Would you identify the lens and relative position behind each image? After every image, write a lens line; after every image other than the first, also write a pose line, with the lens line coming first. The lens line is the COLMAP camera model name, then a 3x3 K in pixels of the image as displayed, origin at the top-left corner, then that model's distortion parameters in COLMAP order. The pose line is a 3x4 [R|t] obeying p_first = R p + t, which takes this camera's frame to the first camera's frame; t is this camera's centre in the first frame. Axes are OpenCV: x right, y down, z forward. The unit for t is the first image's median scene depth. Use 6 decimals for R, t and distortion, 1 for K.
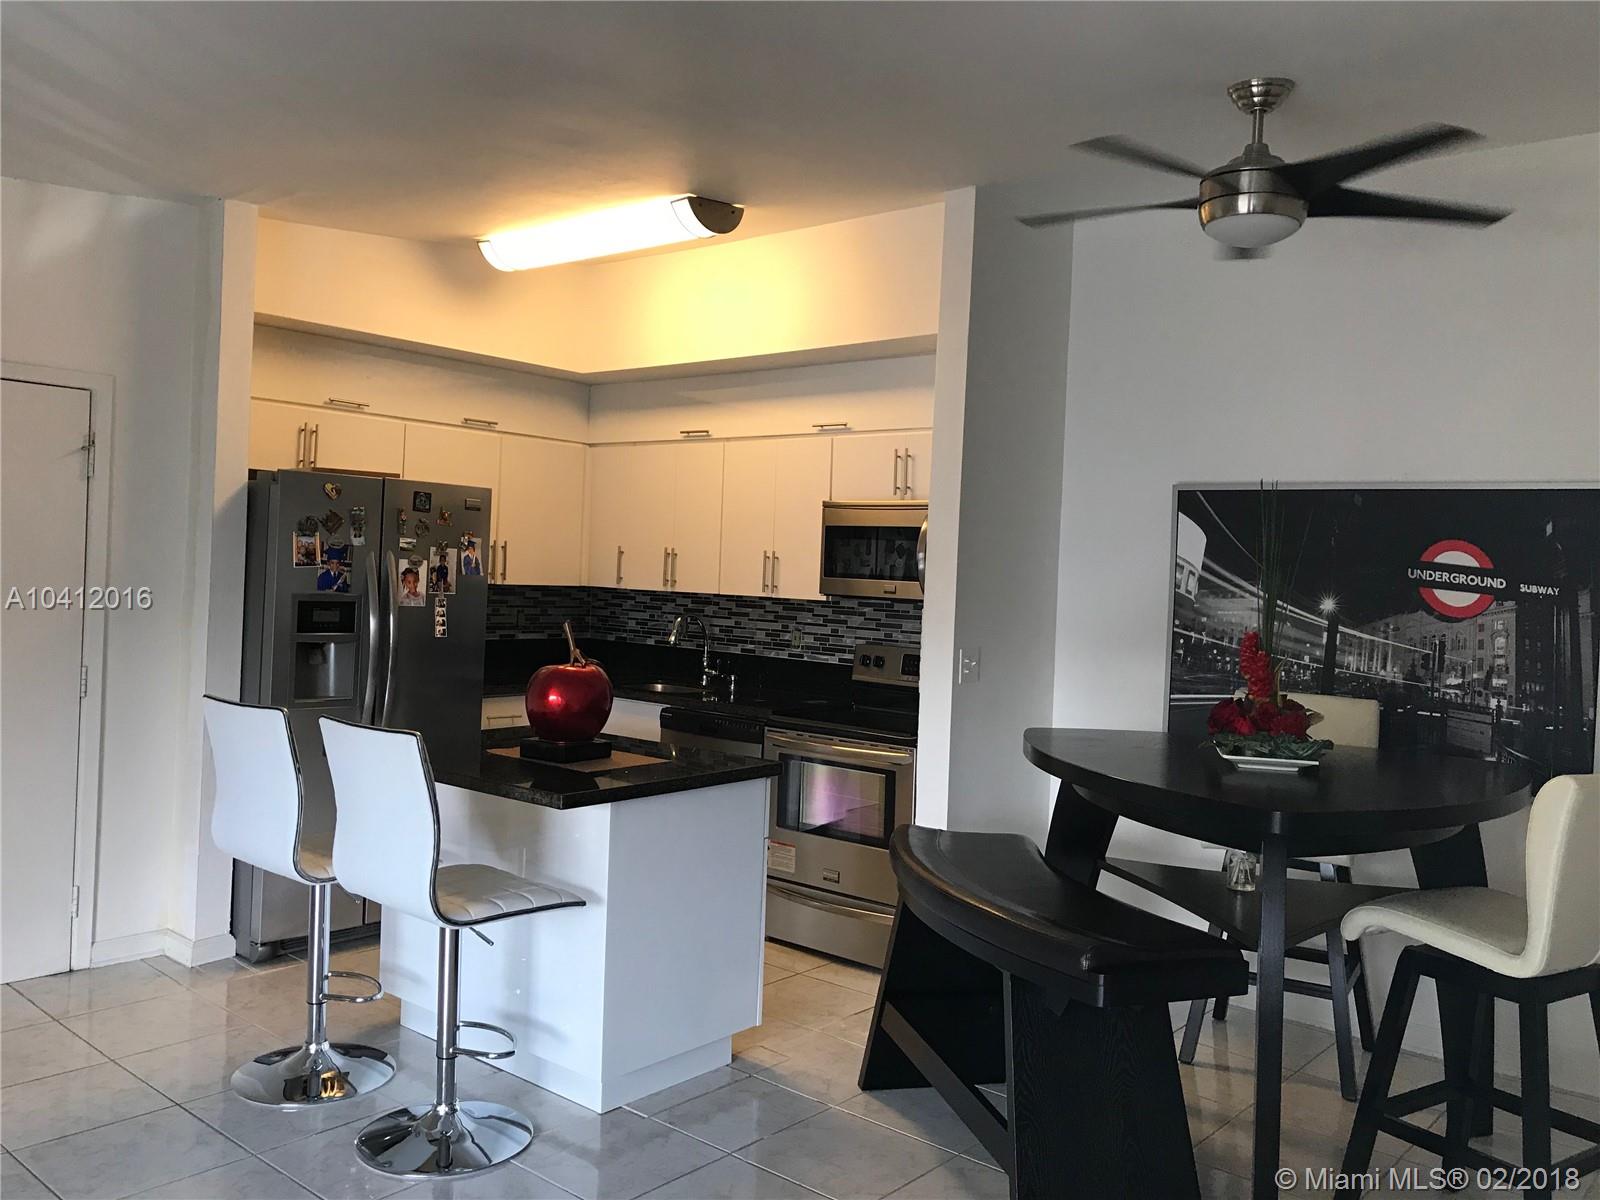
lens RADIAL K [[1314.2, 0, 805.6], [0, 1314.2, 569.2], [0, 0, 1]] dist [0.014988, -0.008223]
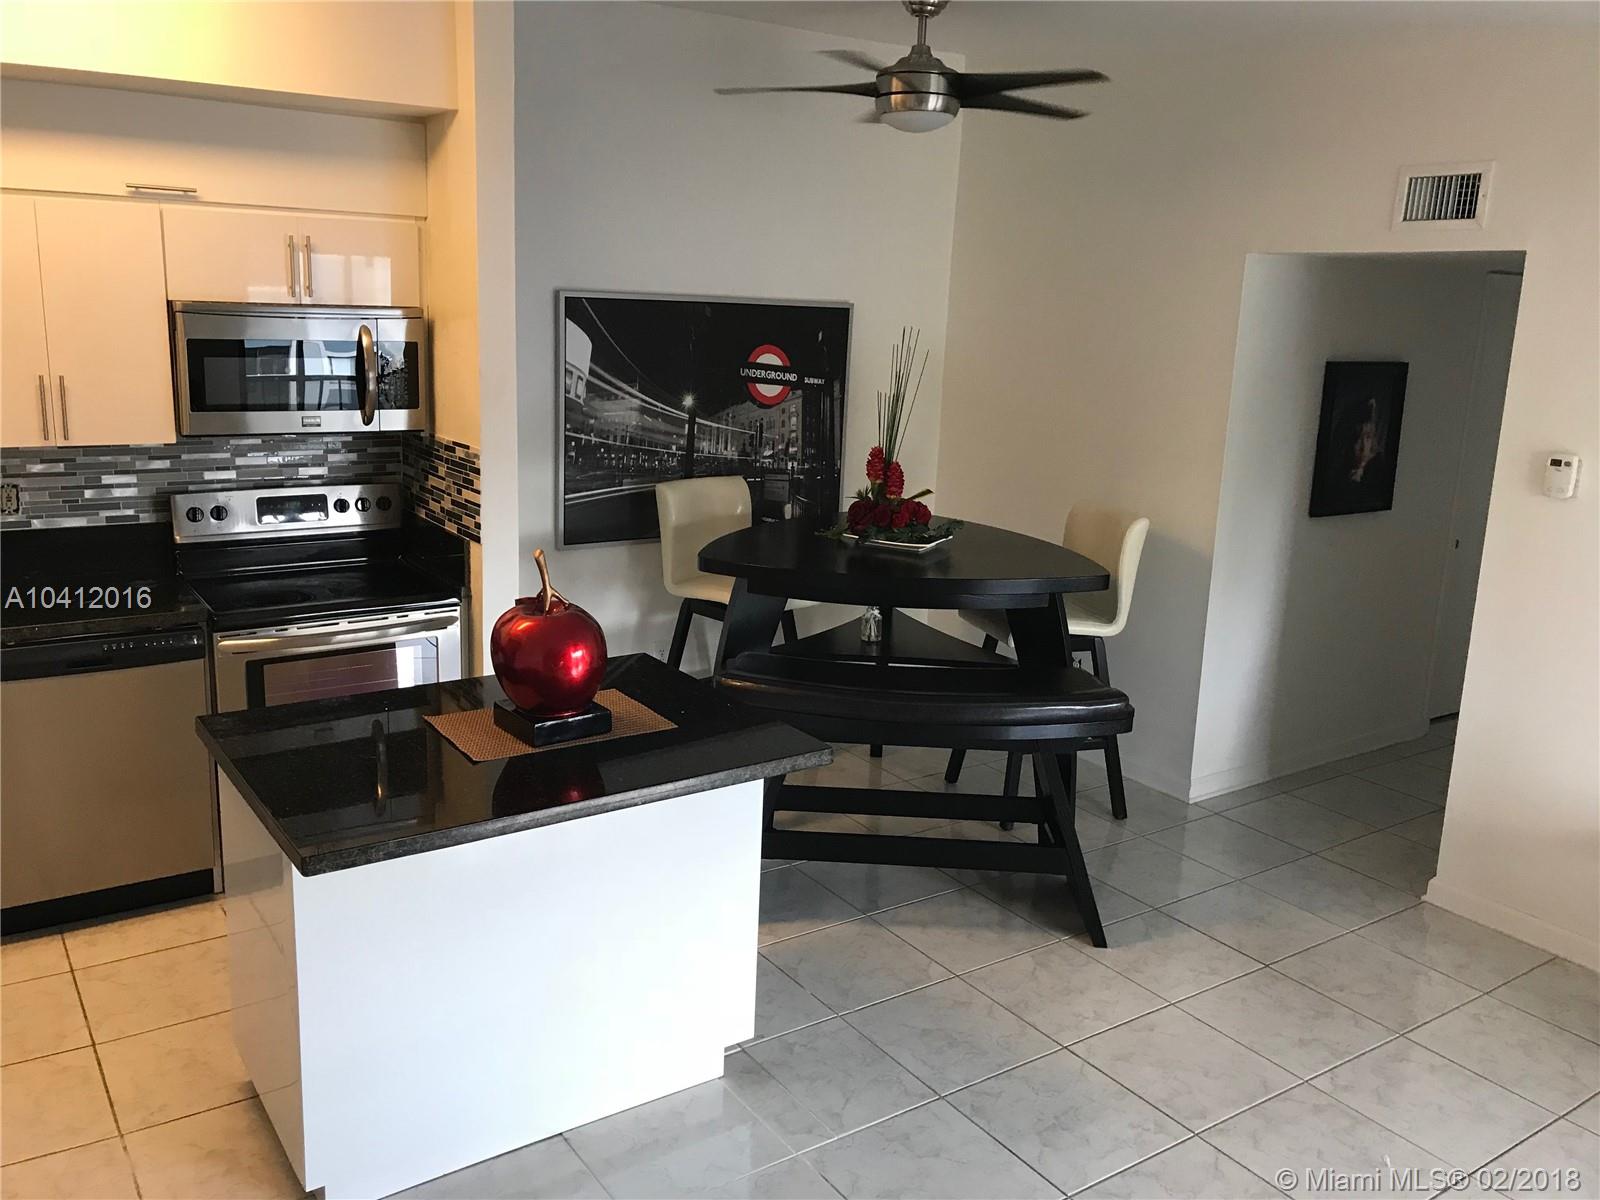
lens RADIAL K [[1314.2, 0, 805.6], [0, 1314.2, 569.2], [0, 0, 1]] dist [0.014988, -0.008223]
pose [[0.249685, -0.220553, 0.942875, -0.728302], [-0.025566, 0.971875, 0.234107, -0.105621], [-0.967990, -0.082559, 0.237024, 0.602890]]
